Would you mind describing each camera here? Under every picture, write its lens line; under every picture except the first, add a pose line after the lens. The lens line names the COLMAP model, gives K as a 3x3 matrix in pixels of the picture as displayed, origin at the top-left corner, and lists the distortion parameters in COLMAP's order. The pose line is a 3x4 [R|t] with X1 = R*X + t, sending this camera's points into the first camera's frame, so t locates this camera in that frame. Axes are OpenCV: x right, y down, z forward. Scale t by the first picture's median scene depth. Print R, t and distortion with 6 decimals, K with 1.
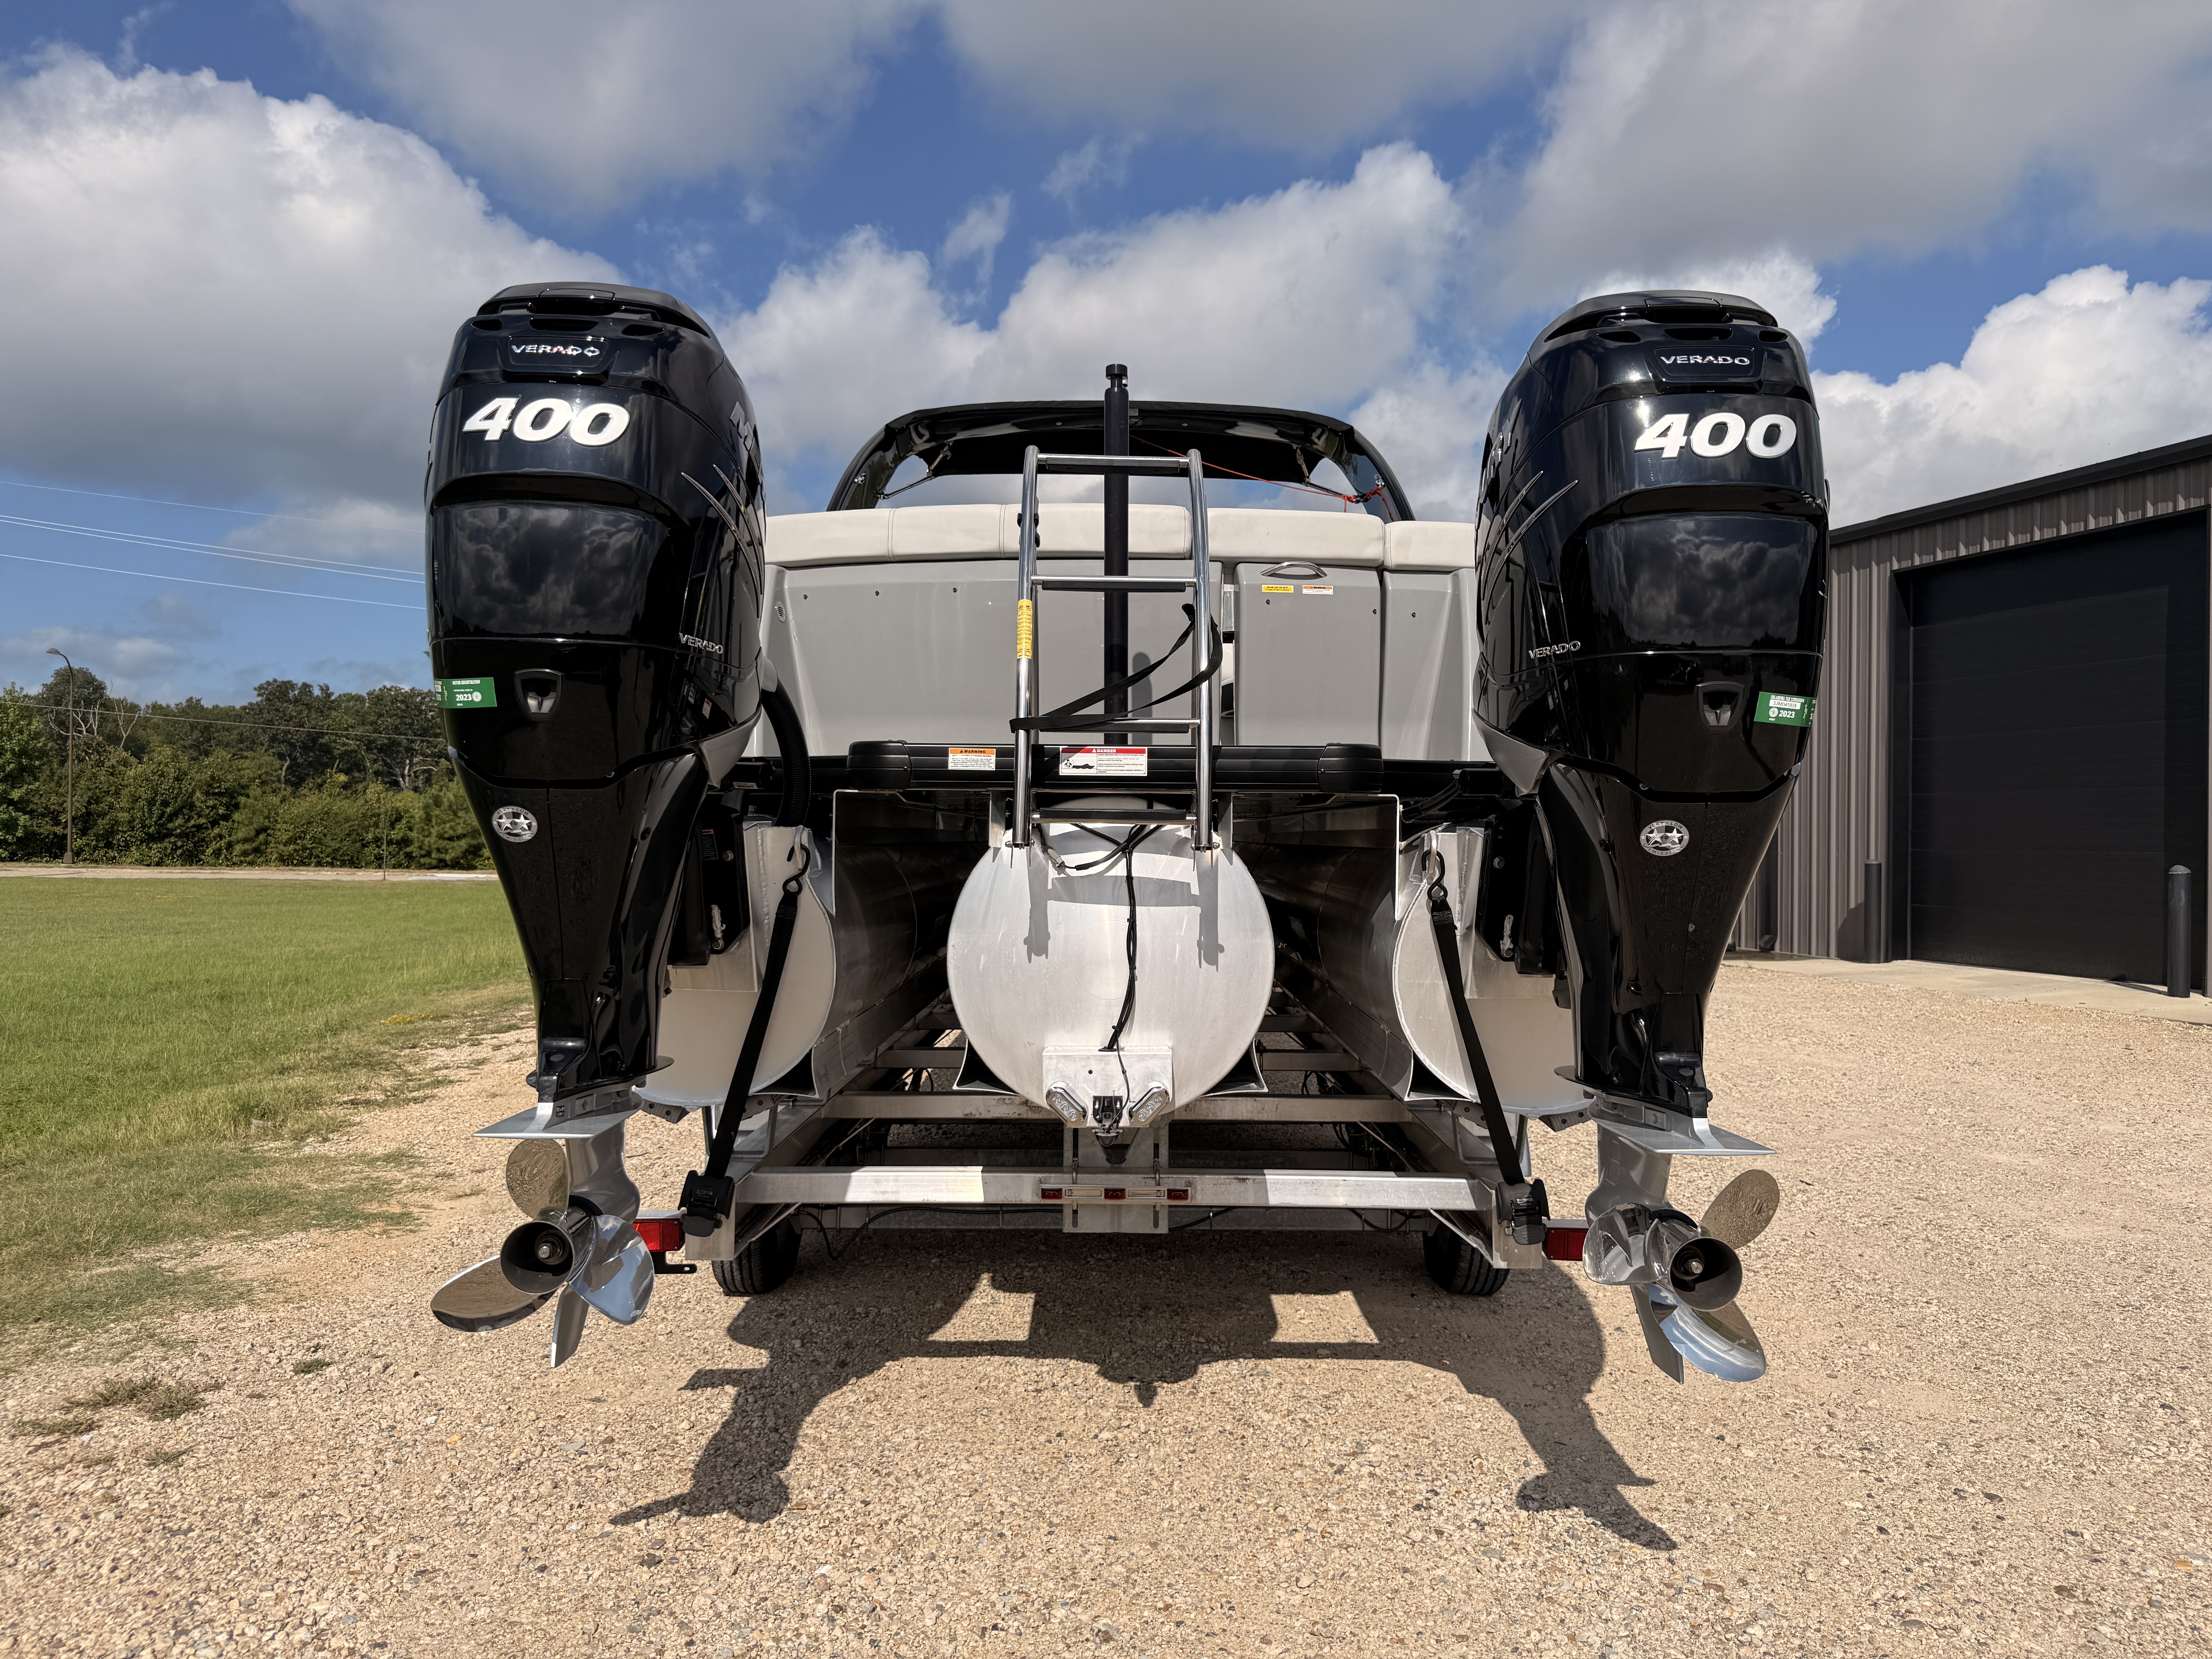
lens RADIAL K [[1586.3, 0, 1090.8], [0, 1586.3, 825.3], [0, 0, 1]] dist [-0.002710, 0.001930]
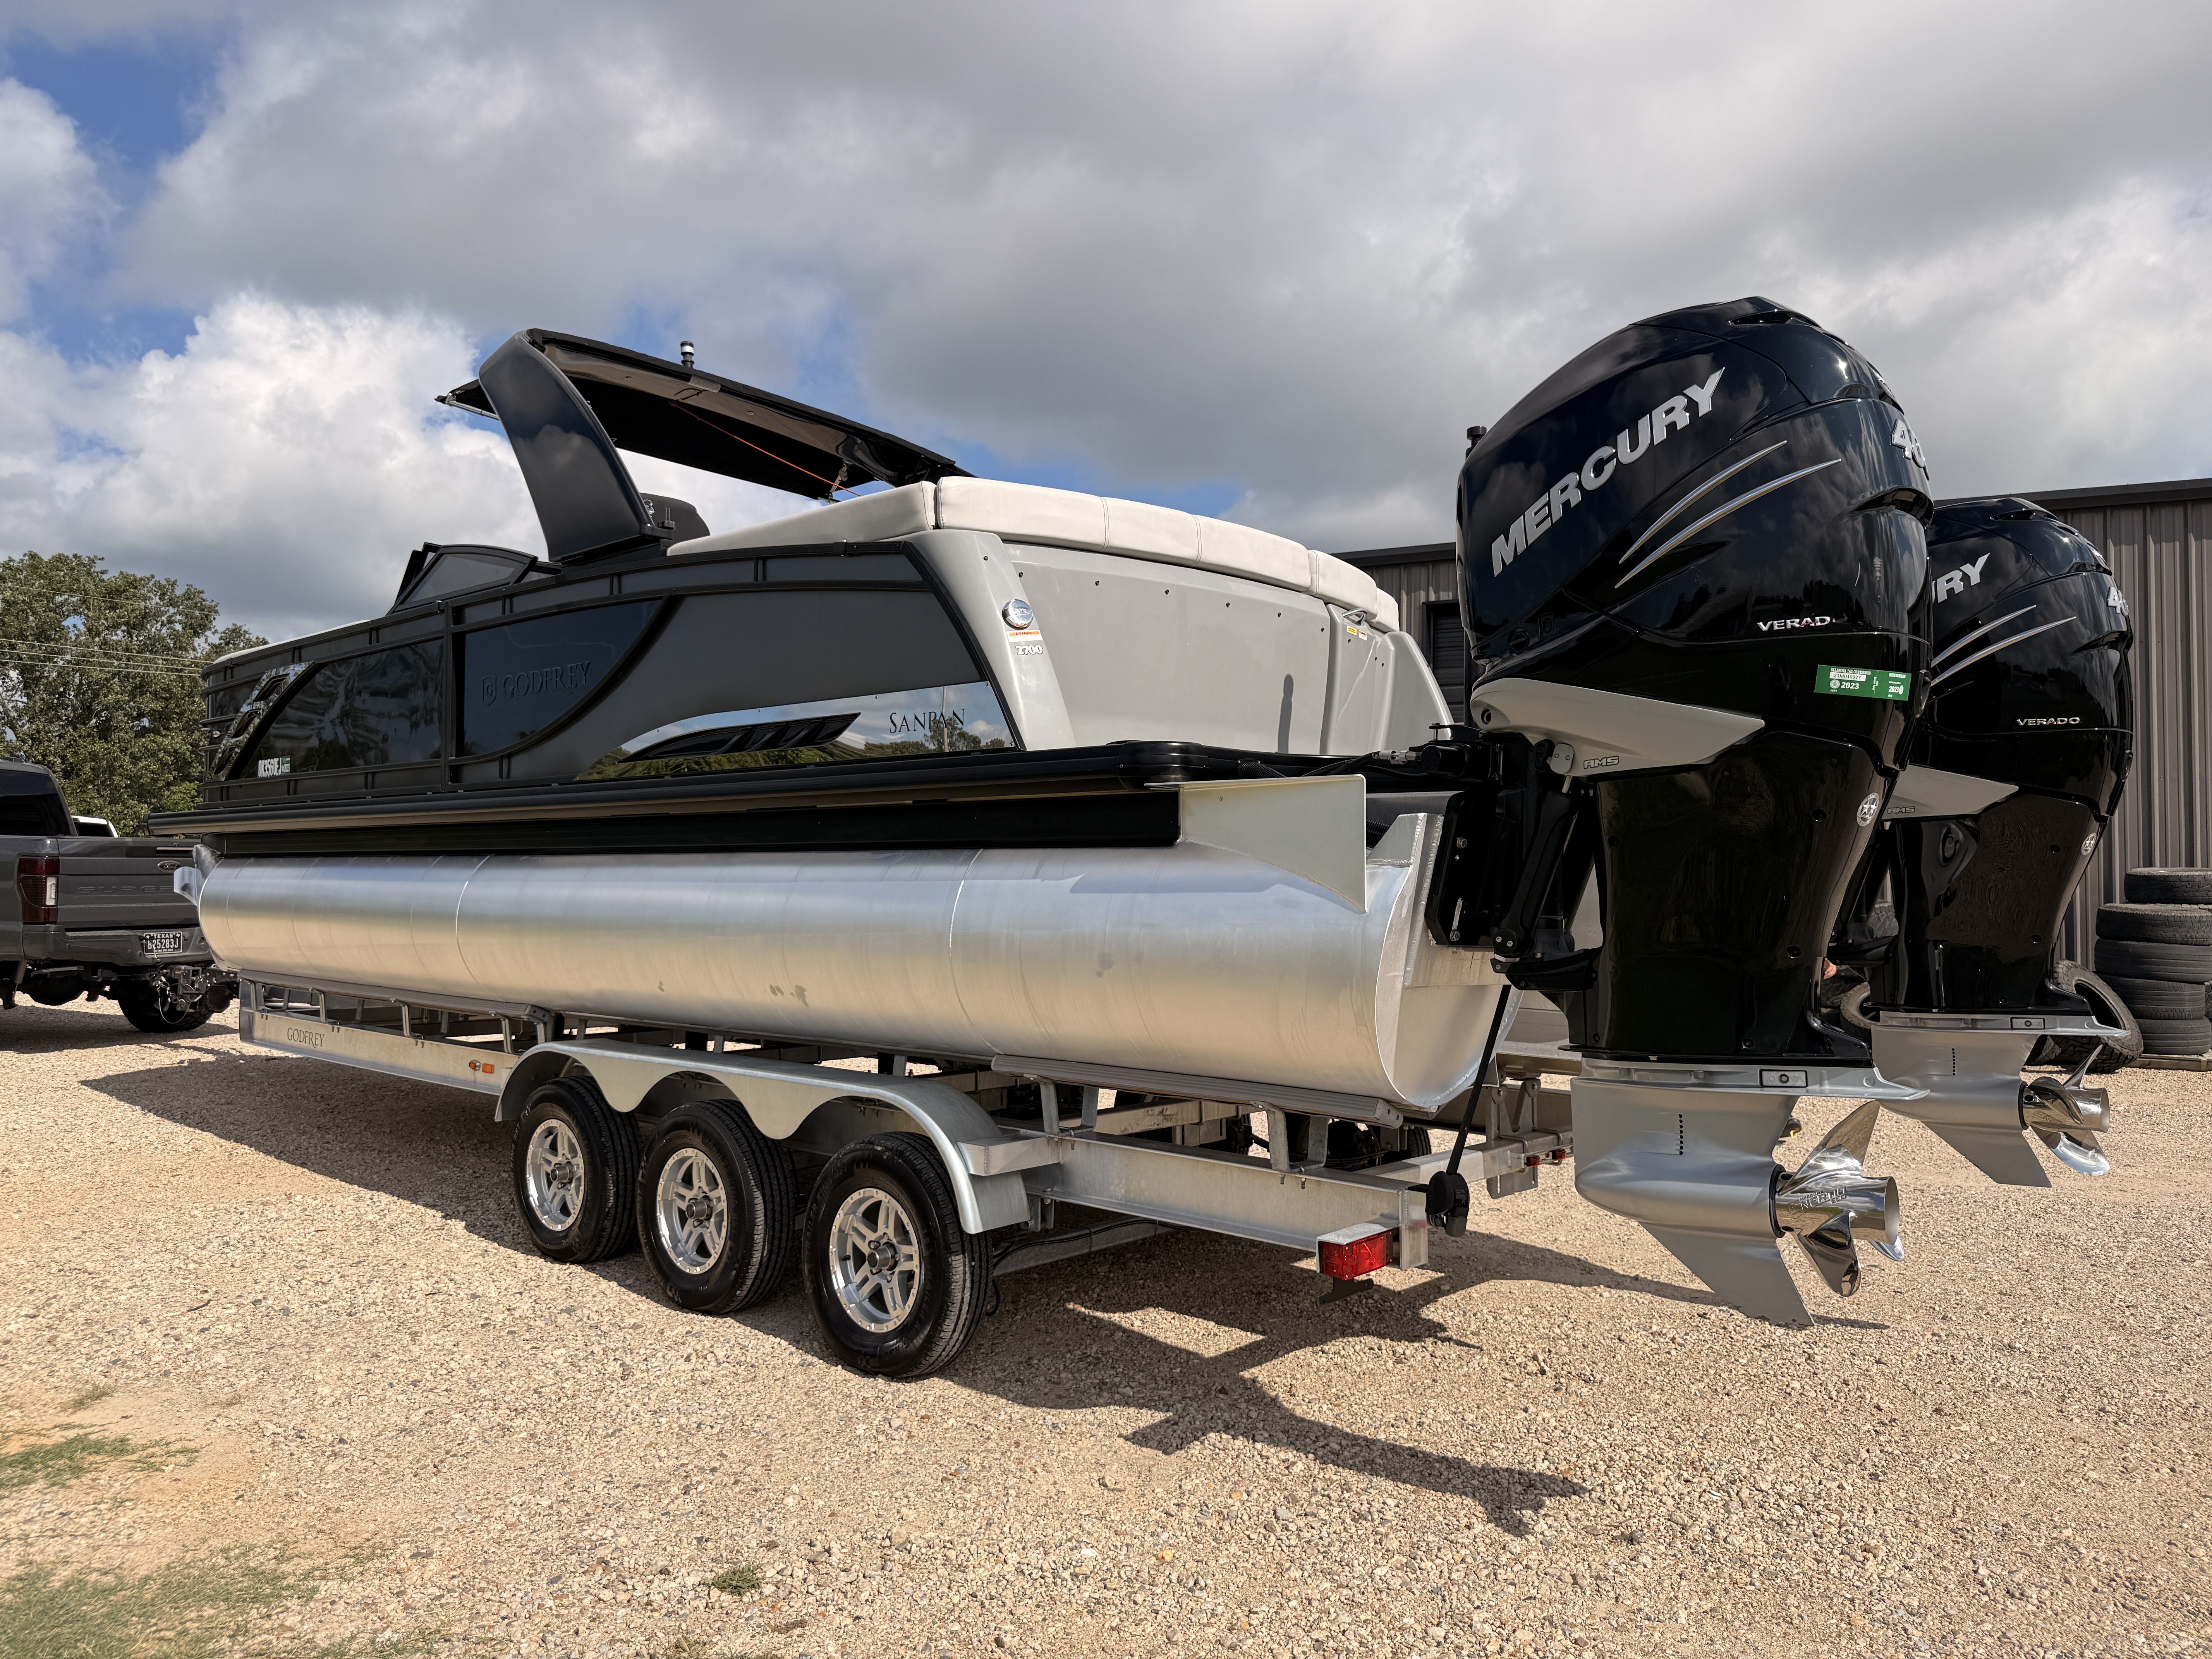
lens RADIAL K [[1586.3, 0, 1090.8], [0, 1586.3, 825.3], [0, 0, 1]] dist [-0.002710, 0.001930]
pose [[0.660831, 0.035266, 0.749706, -0.907868], [-0.004298, 0.999057, -0.043206, 0.049041], [-0.750523, 0.025330, 0.660359, 0.432850]]
